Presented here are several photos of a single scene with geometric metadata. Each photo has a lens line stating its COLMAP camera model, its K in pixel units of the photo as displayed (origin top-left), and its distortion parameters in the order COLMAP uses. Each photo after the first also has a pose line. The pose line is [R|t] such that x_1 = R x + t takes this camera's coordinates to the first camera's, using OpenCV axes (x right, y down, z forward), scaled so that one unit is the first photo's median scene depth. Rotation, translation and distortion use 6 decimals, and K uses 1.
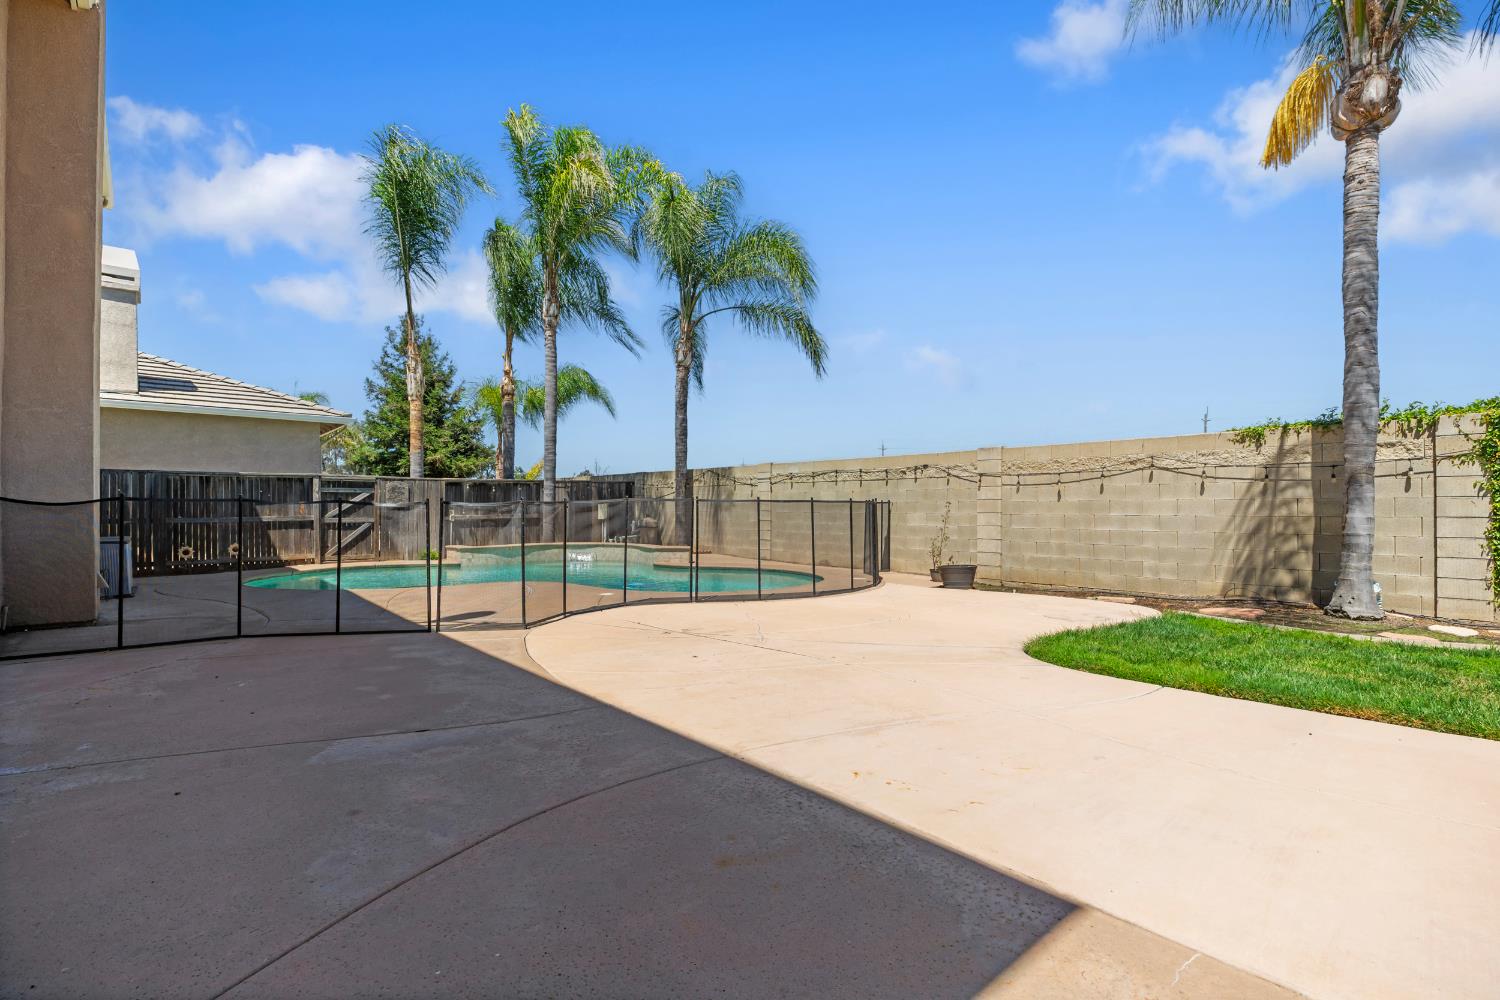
lens RADIAL K [[677.2, 0, 745.4], [0, 677.2, 498.1], [0, 0, 1]] dist [0.000810, -0.000090]
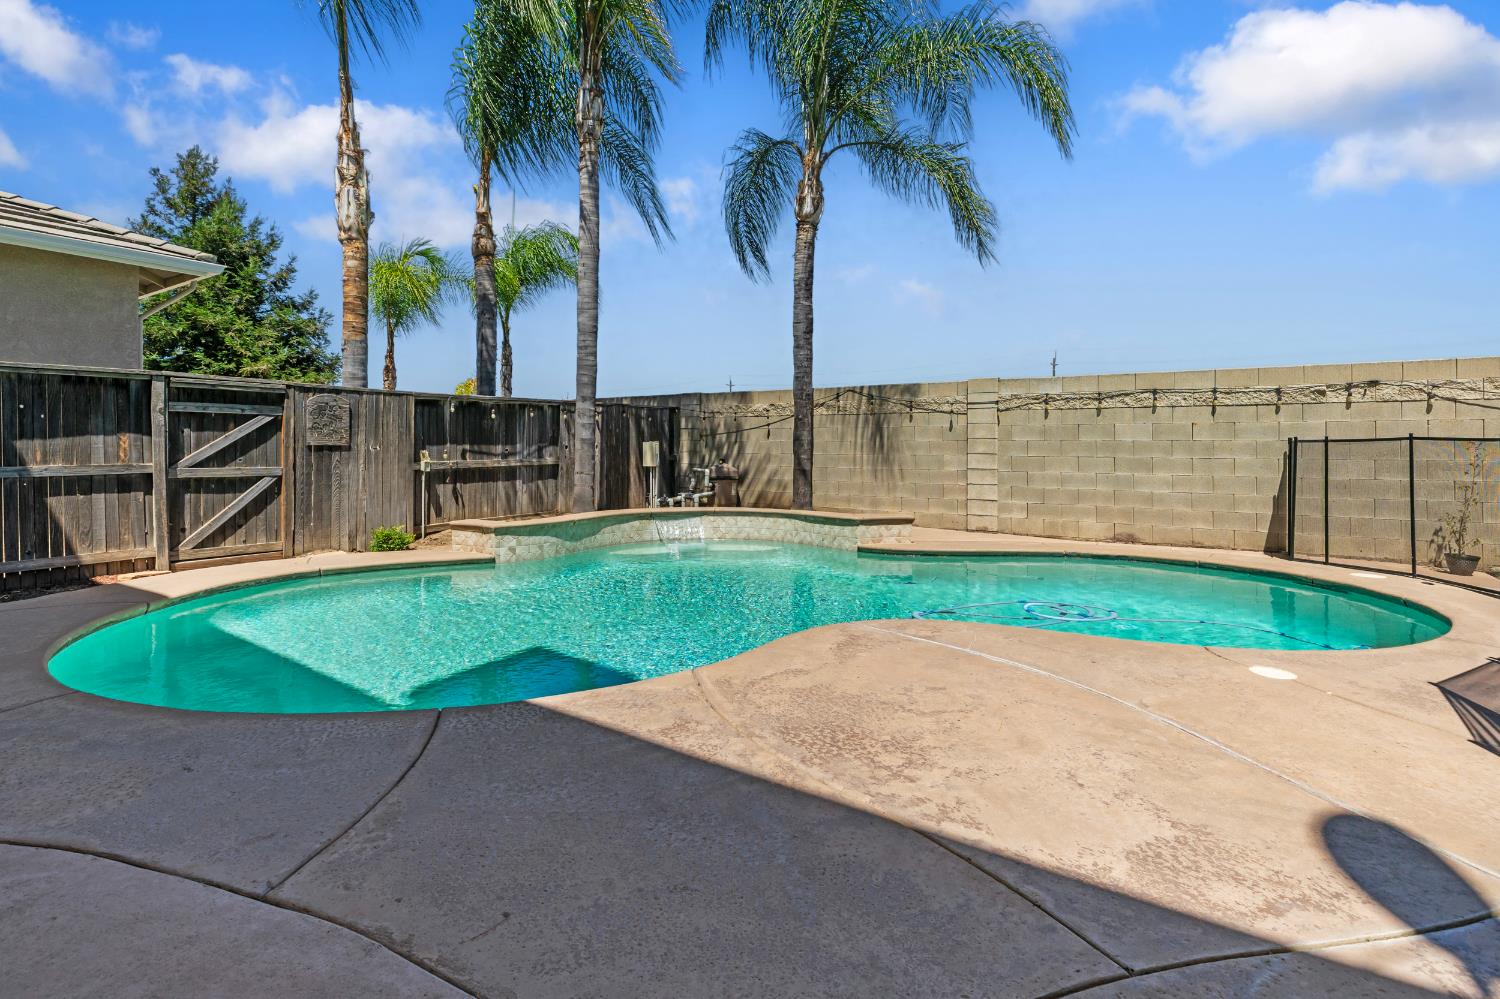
lens RADIAL K [[730.2, 0, 754.2], [0, 730.2, 441.7], [0, 0, 1]] dist [-0.003908, -0.000324]
pose [[0.965777, 0.006309, 0.259298, -0.367690], [-0.007733, 0.999960, 0.004474, 0.006433], [-0.259260, -0.006326, 0.965787, 0.416012]]
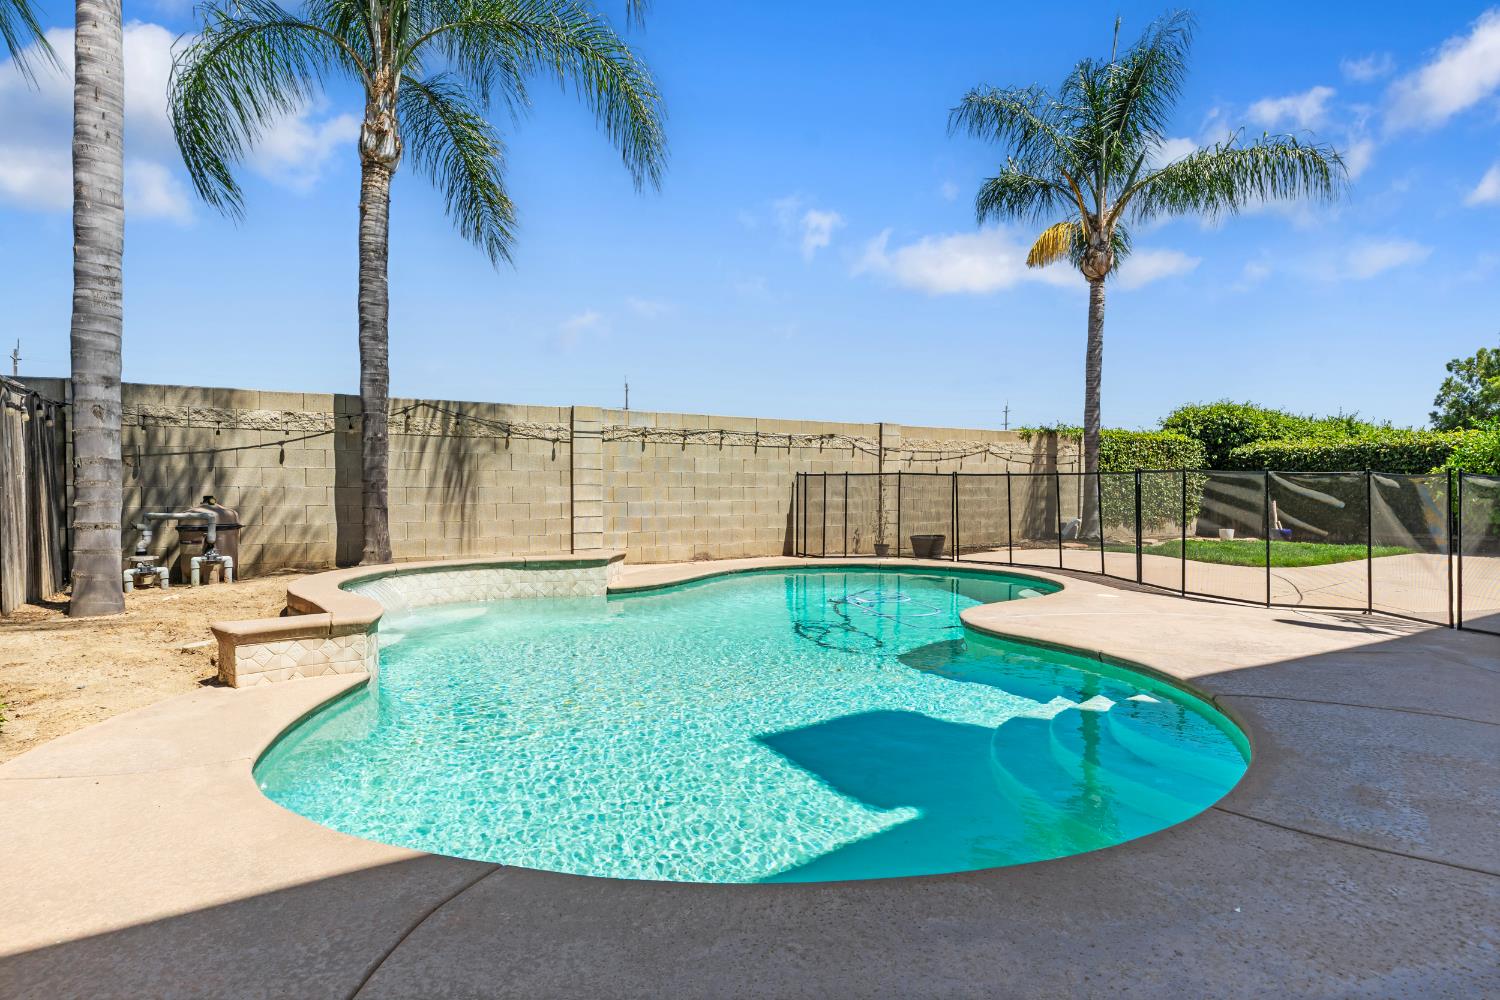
lens RADIAL K [[873.8, 0, 749.7], [0, 873.8, 509.5], [0, 0, 1]] dist [0.008307, 0.000049]
pose [[0.119998, -0.031971, 0.992259, -0.760884], [-0.017814, 0.999251, 0.034350, 0.011682], [-0.992614, -0.021798, 0.119338, 0.793369]]
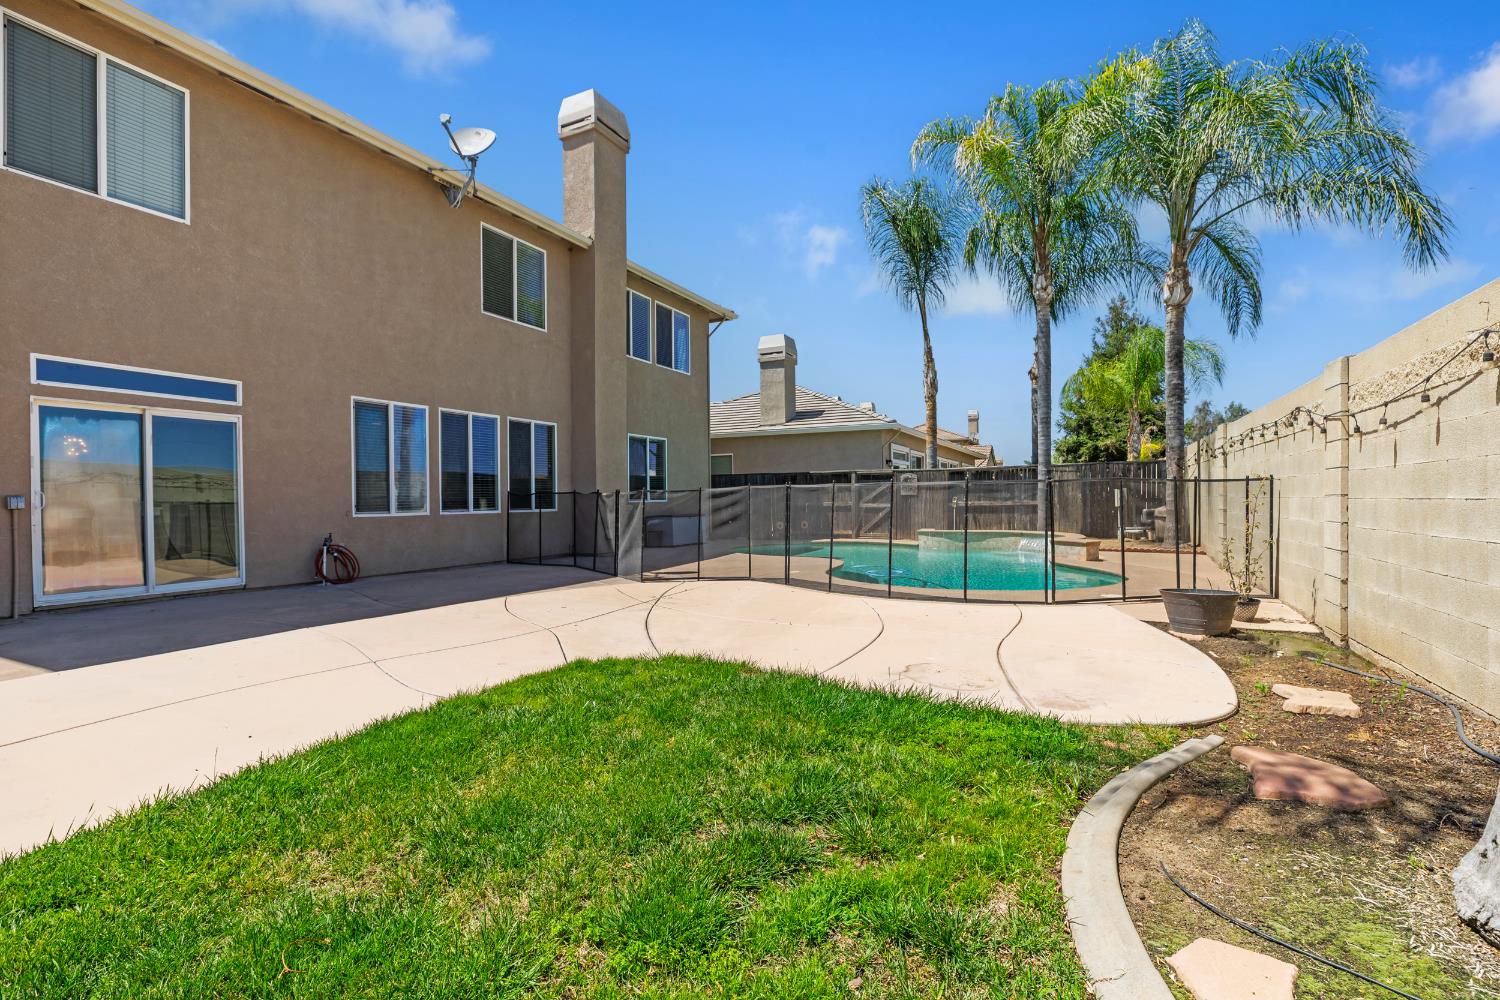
lens RADIAL K [[677.2, 0, 743.9], [0, 677.2, 503.9], [0, 0, 1]] dist [0.000810, -0.000090]
pose [[0.364489, 0.004739, -0.931195, 0.514620], [0.020157, 0.999713, 0.012978, 0.008526], [0.930989, -0.023500, 0.364289, 0.309886]]
